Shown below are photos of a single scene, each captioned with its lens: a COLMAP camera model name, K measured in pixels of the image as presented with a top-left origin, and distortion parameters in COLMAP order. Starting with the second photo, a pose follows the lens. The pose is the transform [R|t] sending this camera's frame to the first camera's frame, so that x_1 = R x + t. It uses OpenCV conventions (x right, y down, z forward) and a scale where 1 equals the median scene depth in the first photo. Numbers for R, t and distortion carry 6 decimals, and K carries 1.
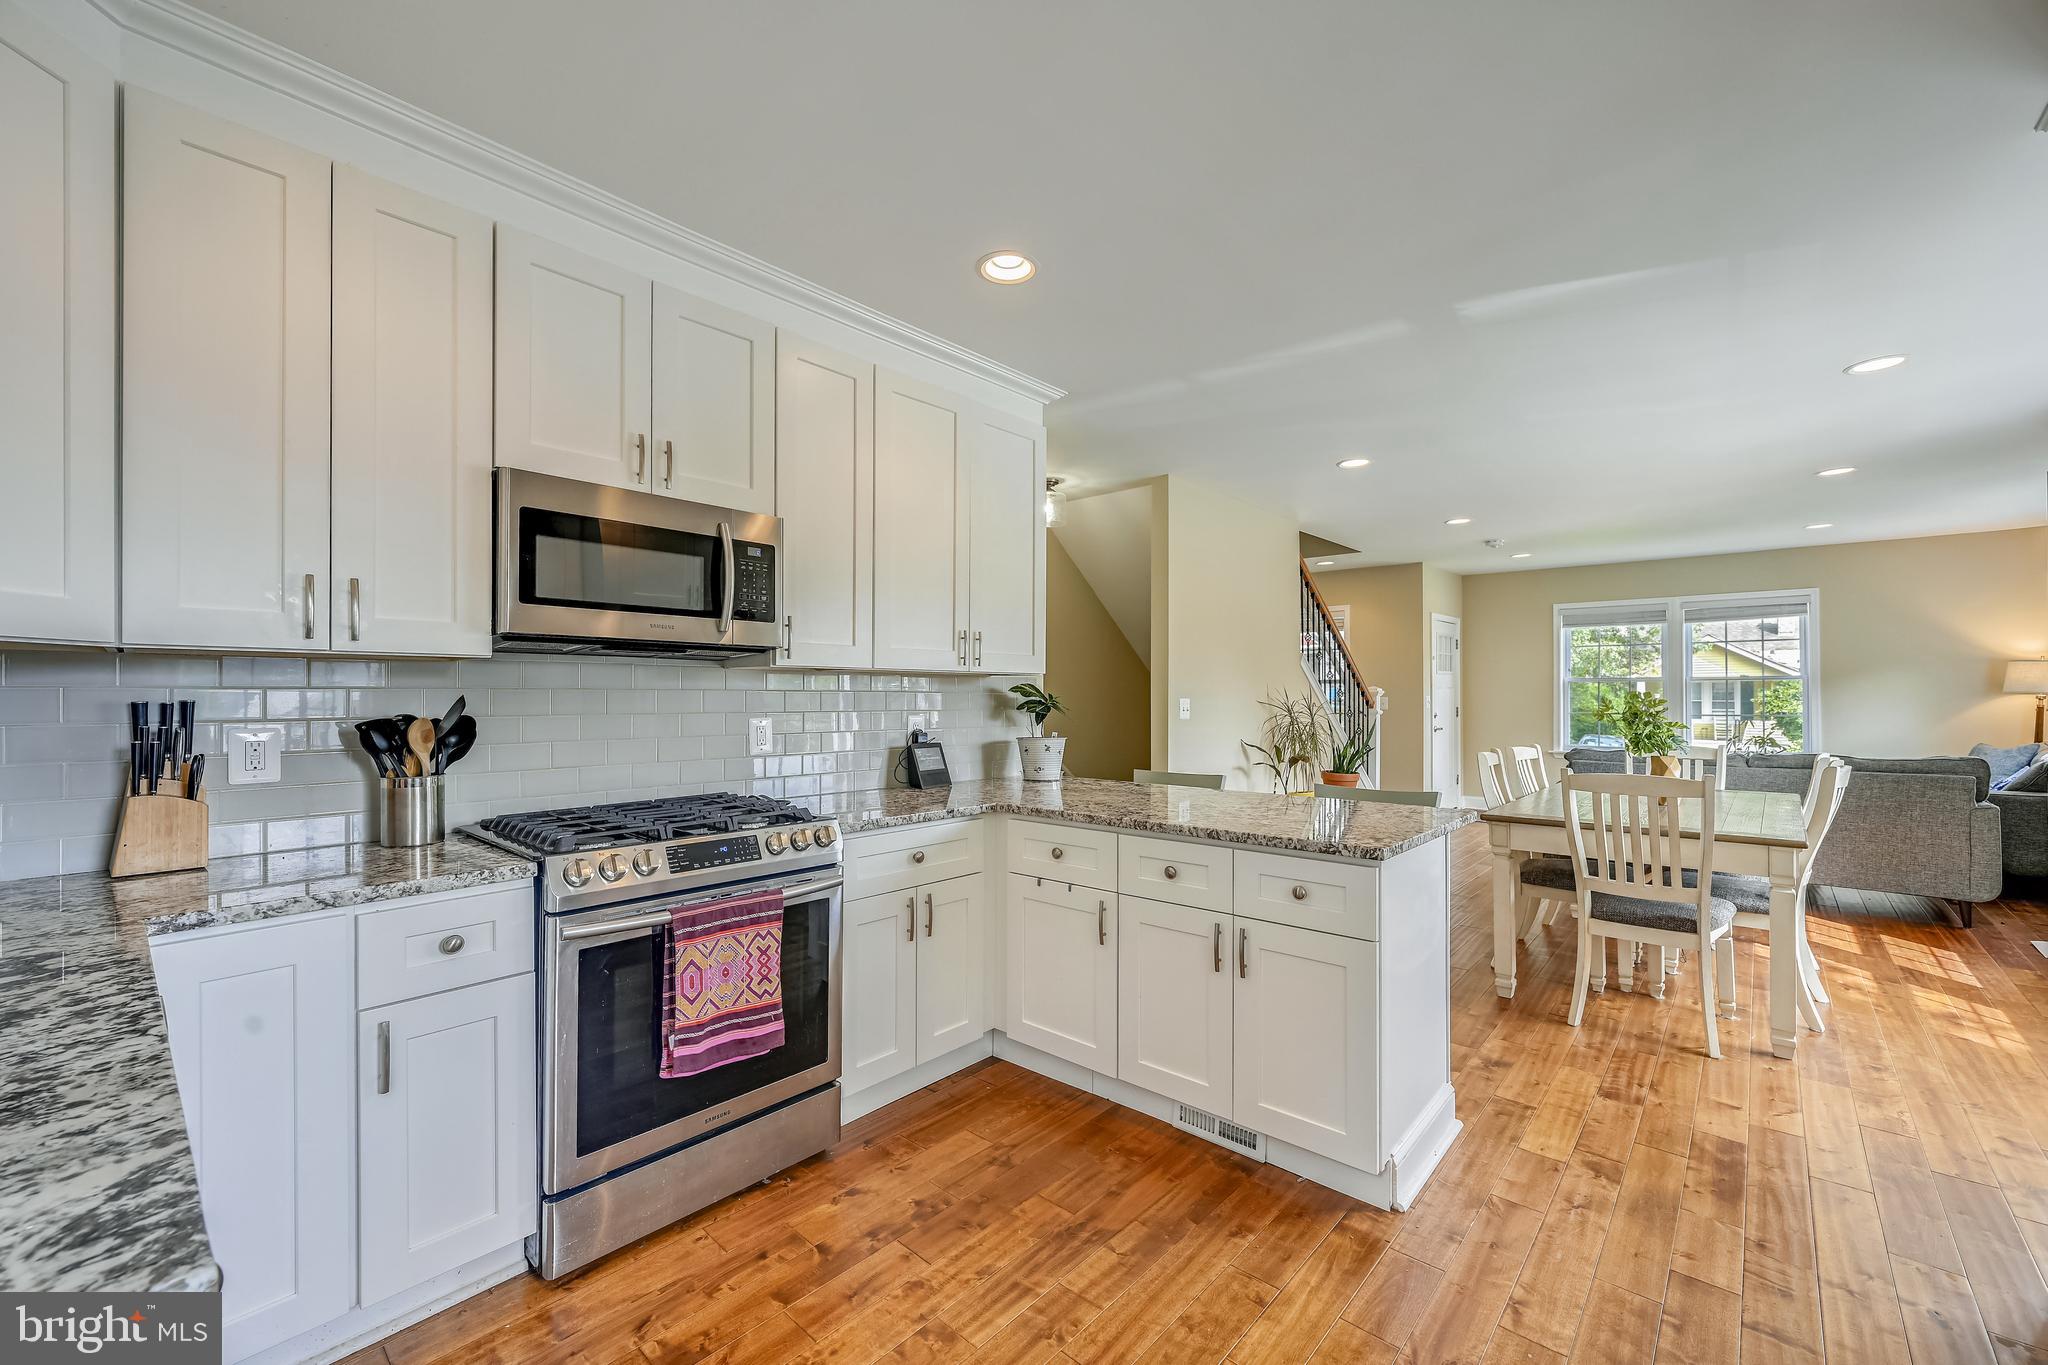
lens RADIAL K [[811.8, 0, 1024.0], [0, 811.8, 682.5], [0, 0, 1]] dist [0.000472, 0.000039]
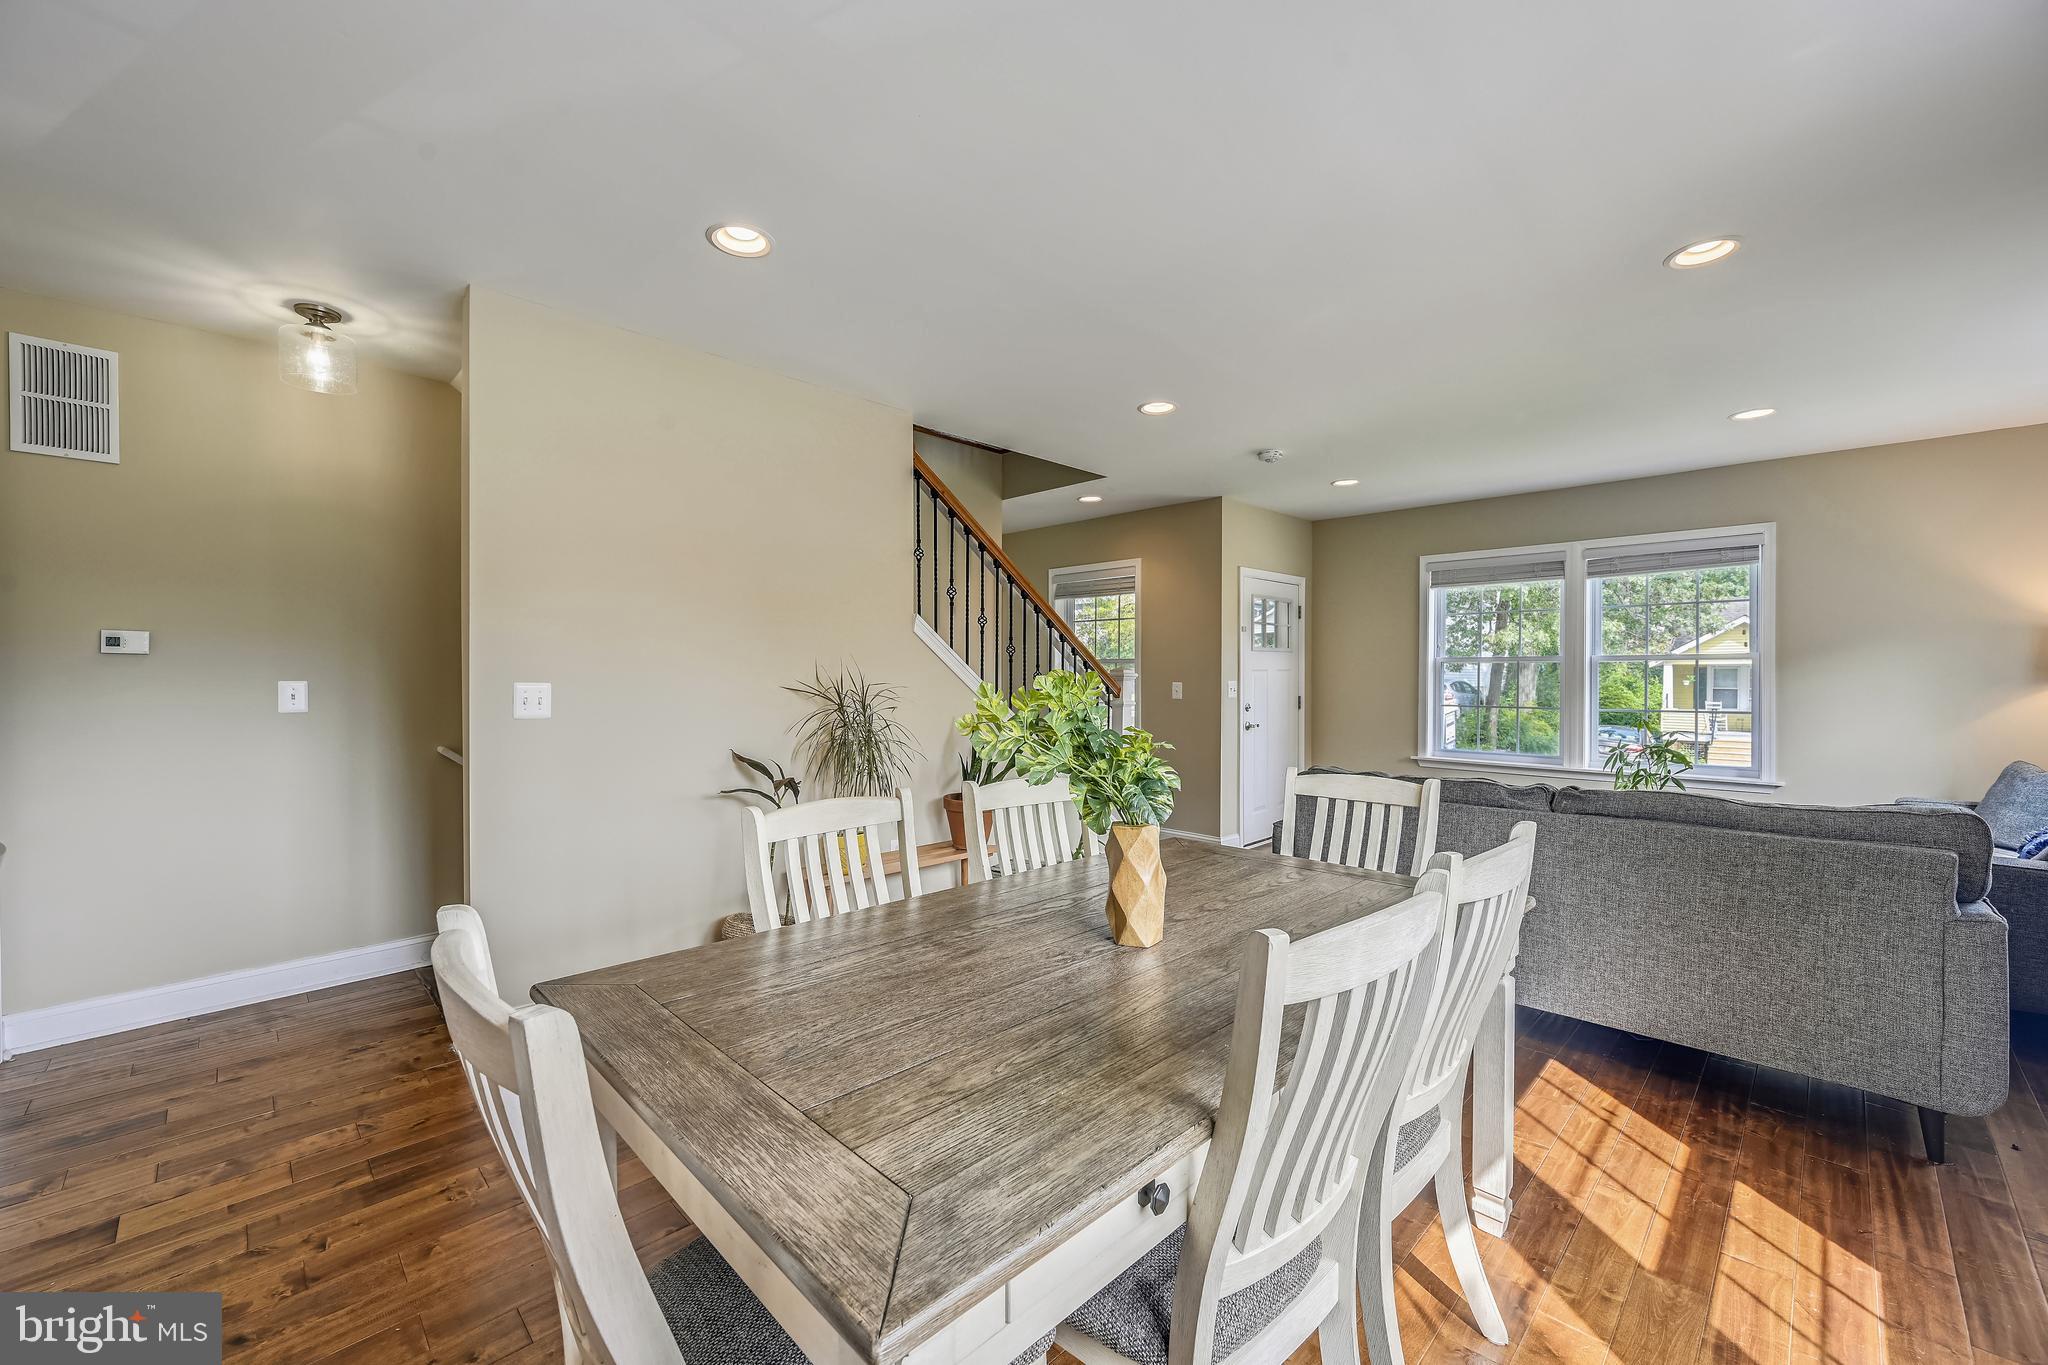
lens RADIAL K [[798.2, 0, 1026.5], [0, 798.2, 675.0], [0, 0, 1]] dist [-0.000296, -0.000028]
pose [[0.998575, 0.004655, -0.053159, 0.397715], [-0.004040, 0.999924, 0.011674, 0.004342], [0.053209, -0.011442, 0.998518, 0.308180]]
